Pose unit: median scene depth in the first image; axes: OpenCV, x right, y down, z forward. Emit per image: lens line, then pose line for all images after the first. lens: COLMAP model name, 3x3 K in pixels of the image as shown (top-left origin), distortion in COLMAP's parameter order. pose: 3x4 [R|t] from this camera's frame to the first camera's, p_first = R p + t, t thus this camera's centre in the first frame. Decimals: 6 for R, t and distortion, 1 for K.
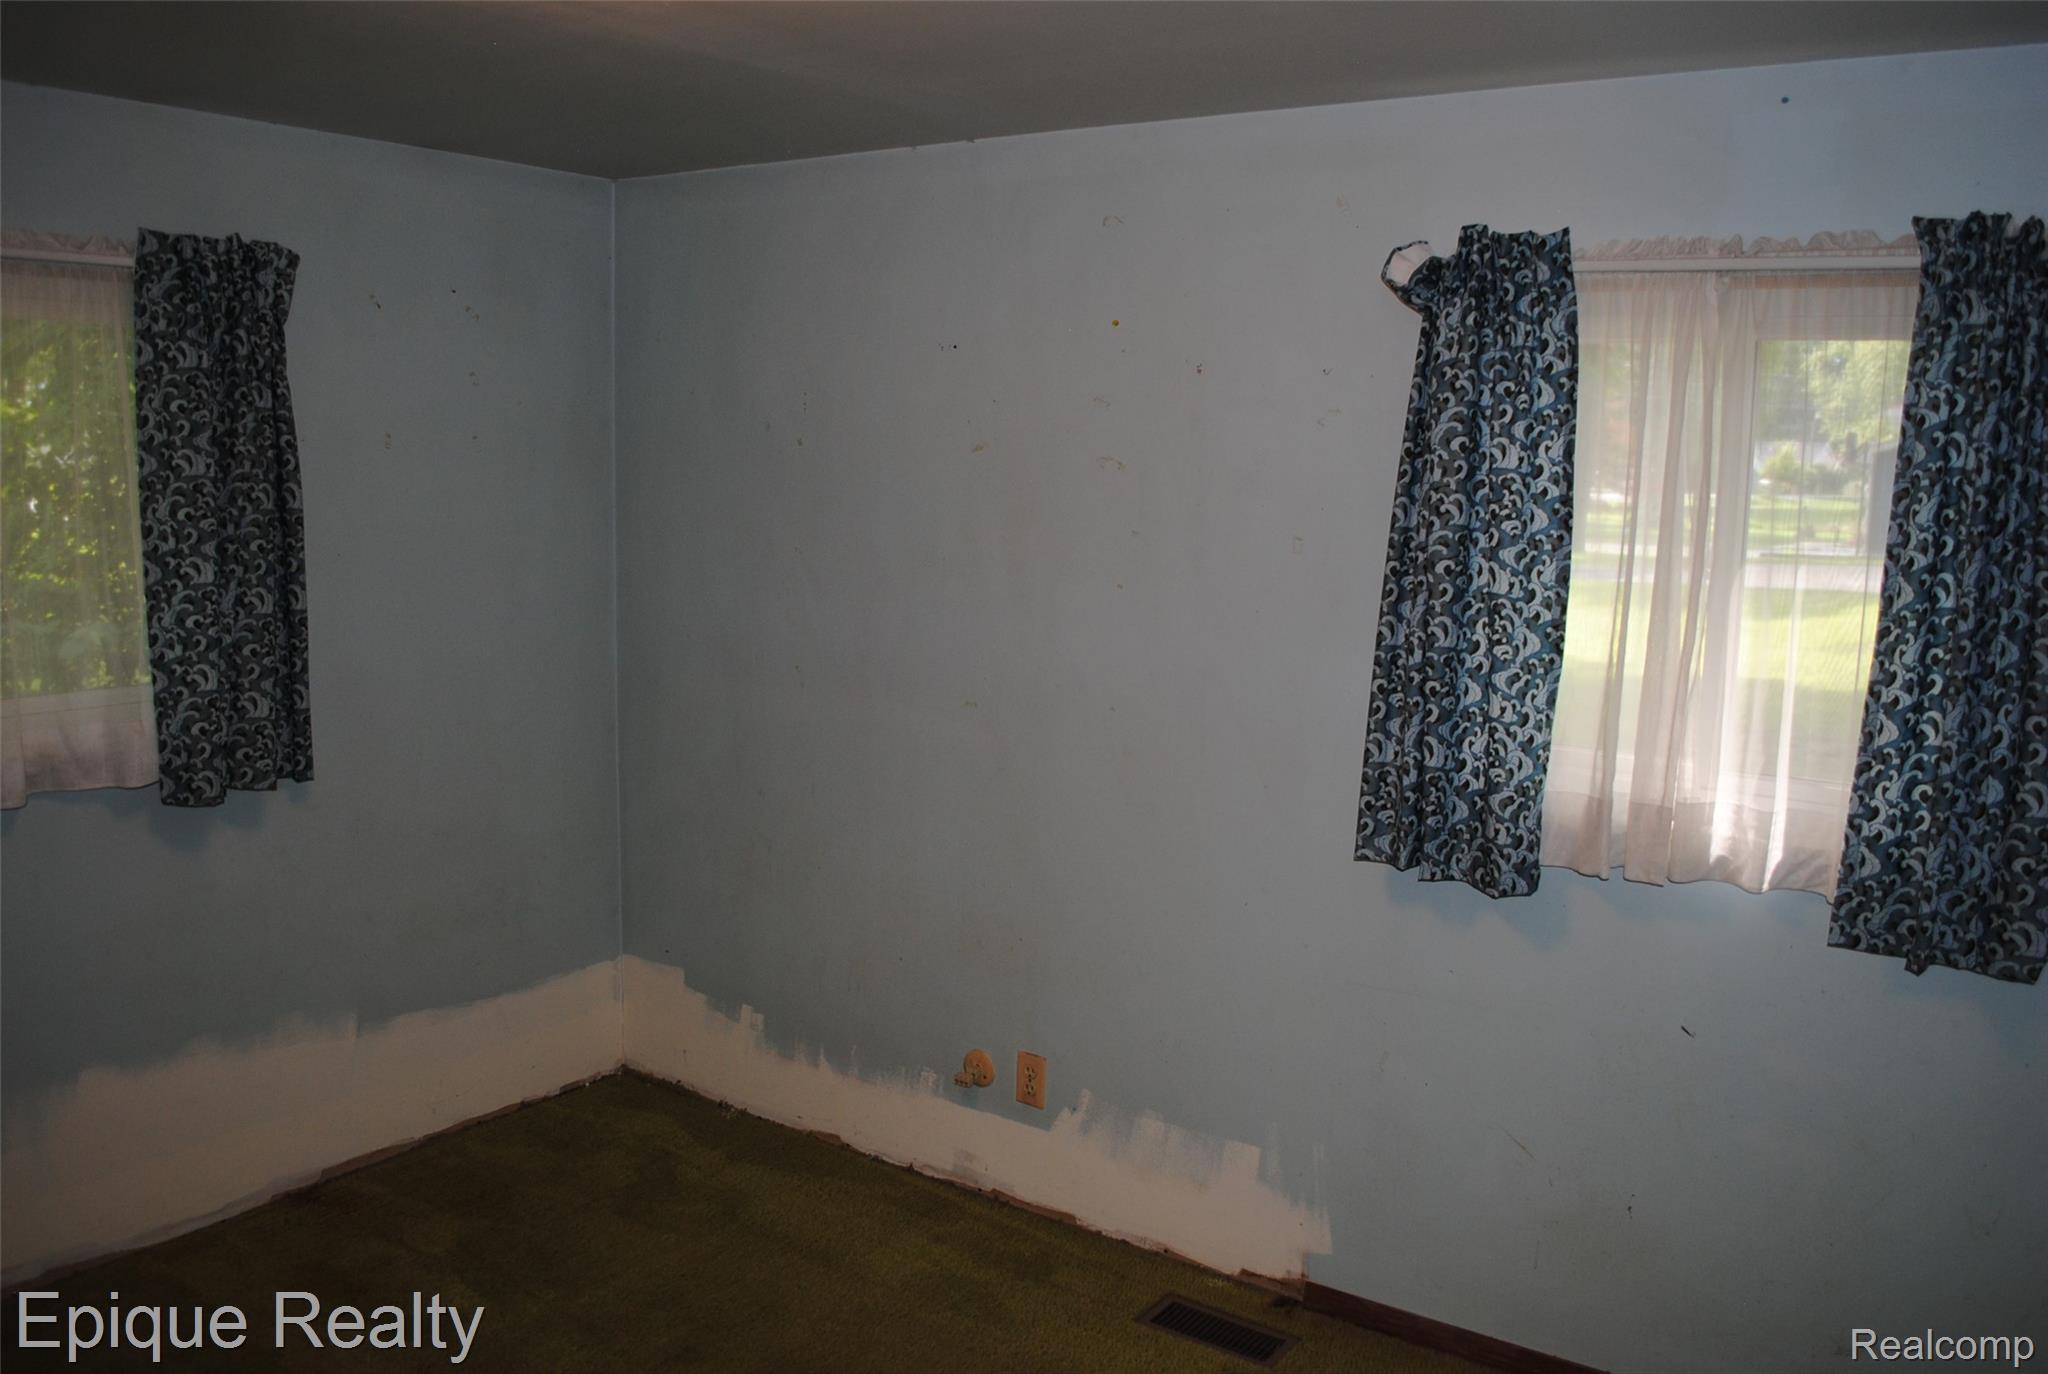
lens RADIAL K [[1617.3, 0, 1024.5], [0, 1617.3, 690.3], [0, 0, 1]] dist [-0.081333, 0.006564]
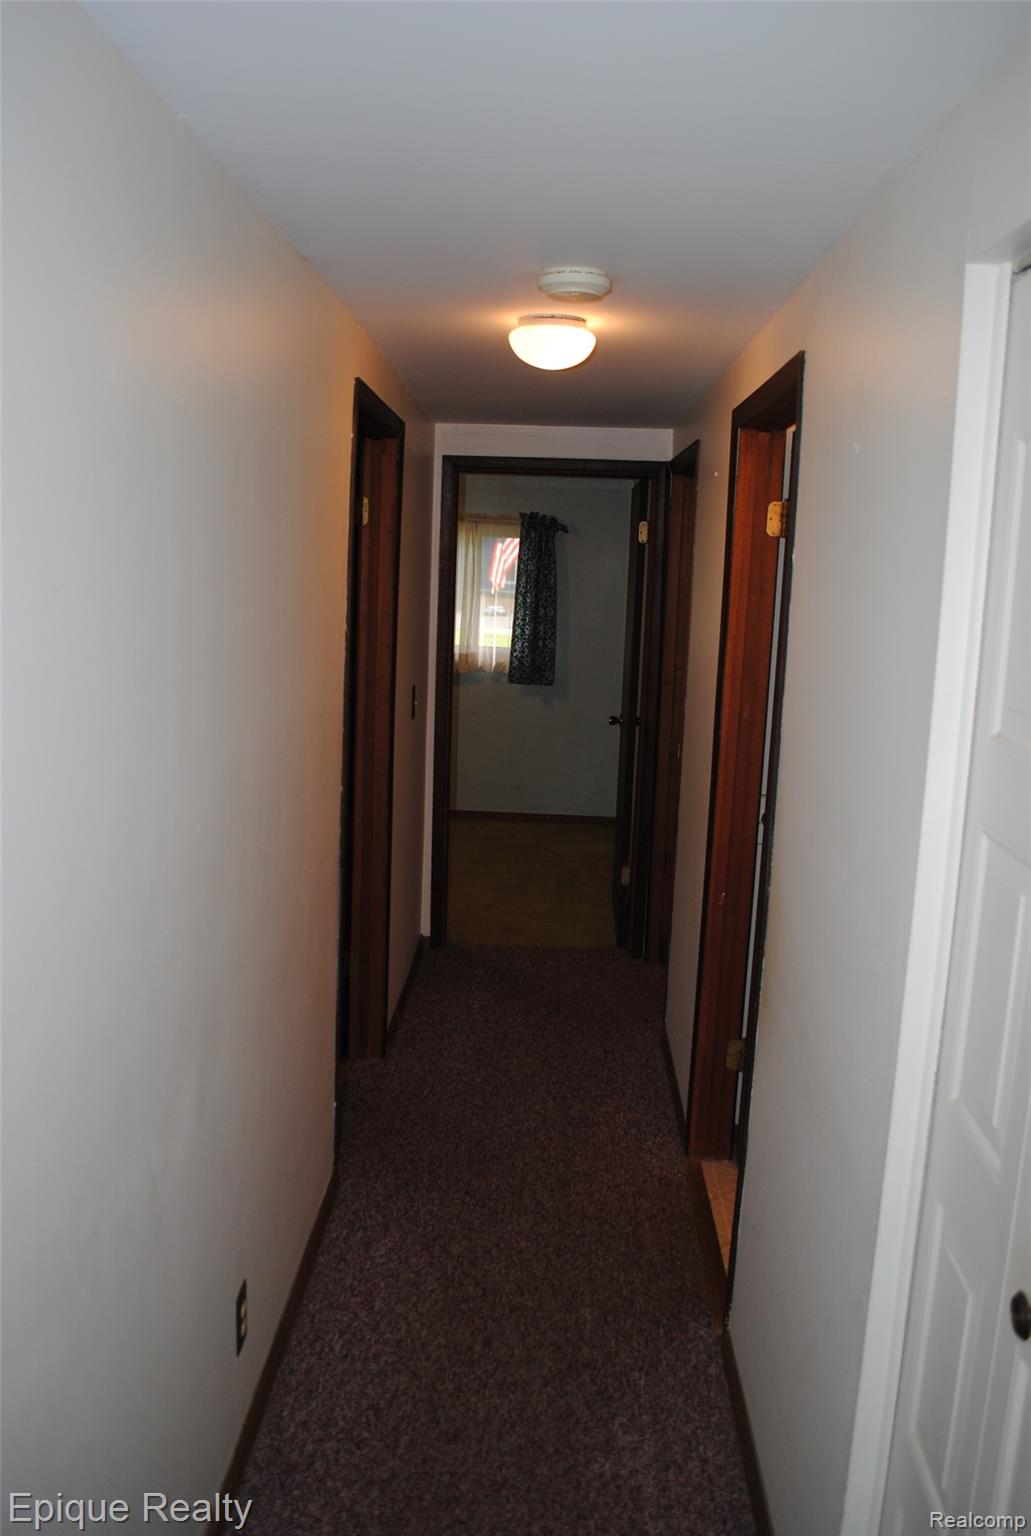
lens RADIAL K [[1213.0, 0, 516.2], [0, 1213.0, 768.7], [0, 0, 1]] dist [-0.081333, 0.006564]
pose [[0.871957, -0.020435, 0.489155, -1.076100], [0.045726, 0.998160, -0.039812, 0.533072], [-0.487442, 0.057082, 0.871288, -1.847535]]
